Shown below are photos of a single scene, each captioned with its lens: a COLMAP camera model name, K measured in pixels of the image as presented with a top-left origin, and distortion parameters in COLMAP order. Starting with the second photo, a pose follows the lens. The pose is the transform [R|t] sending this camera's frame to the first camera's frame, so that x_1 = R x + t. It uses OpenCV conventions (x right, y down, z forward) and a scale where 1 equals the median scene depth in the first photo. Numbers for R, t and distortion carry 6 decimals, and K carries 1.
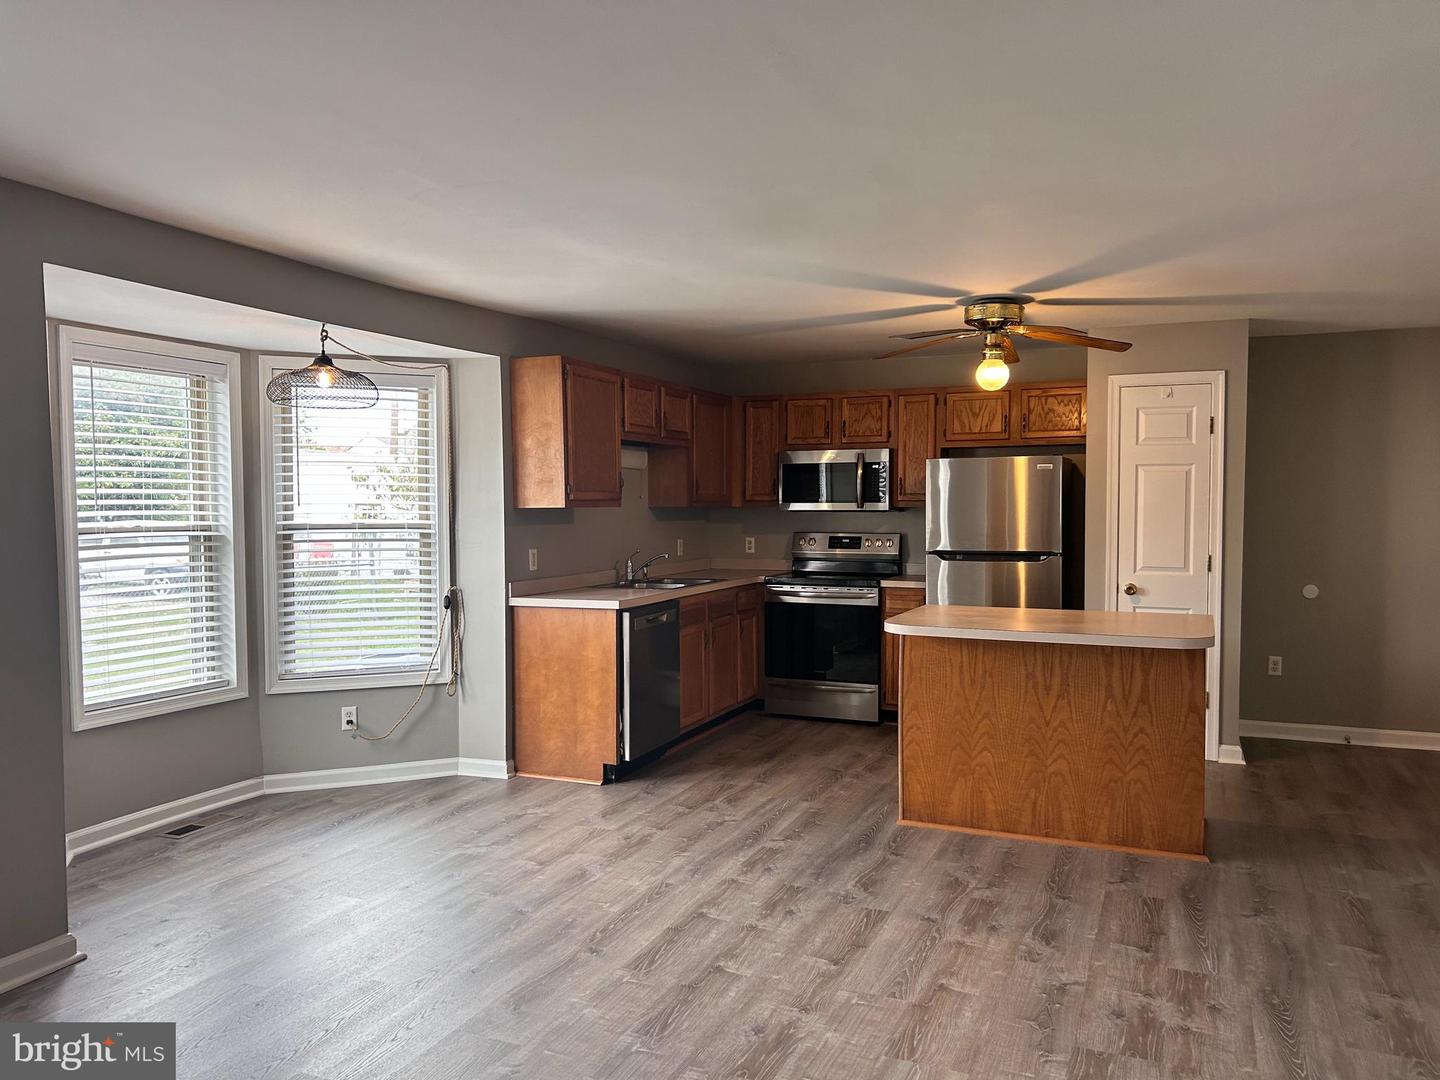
lens RADIAL K [[1102.1, 0, 723.4], [0, 1102.1, 544.7], [0, 0, 1]] dist [0.002774, -0.025883]
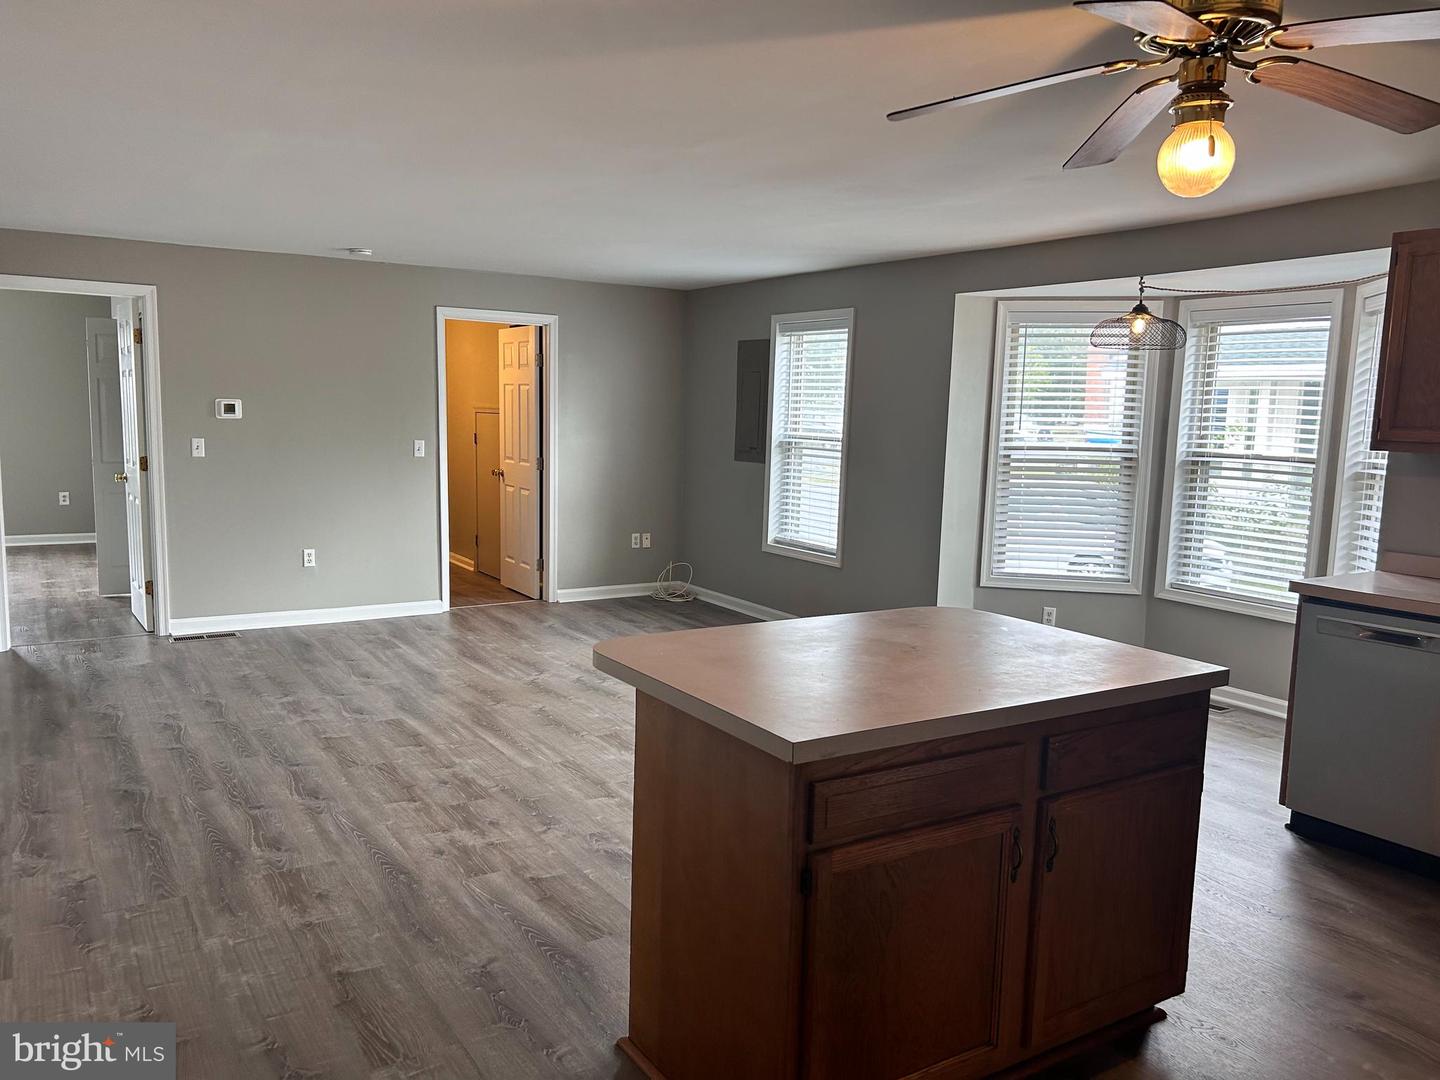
lens RADIAL K [[1102.1, 0, 725.8], [0, 1102.1, 539.1], [0, 0, 1]] dist [0.002774, -0.025883]
pose [[-0.564945, 0.092569, -0.819920, 1.184205], [-0.048917, 0.988182, 0.145270, -0.104307], [0.823677, 0.122177, -0.553740, 1.818219]]
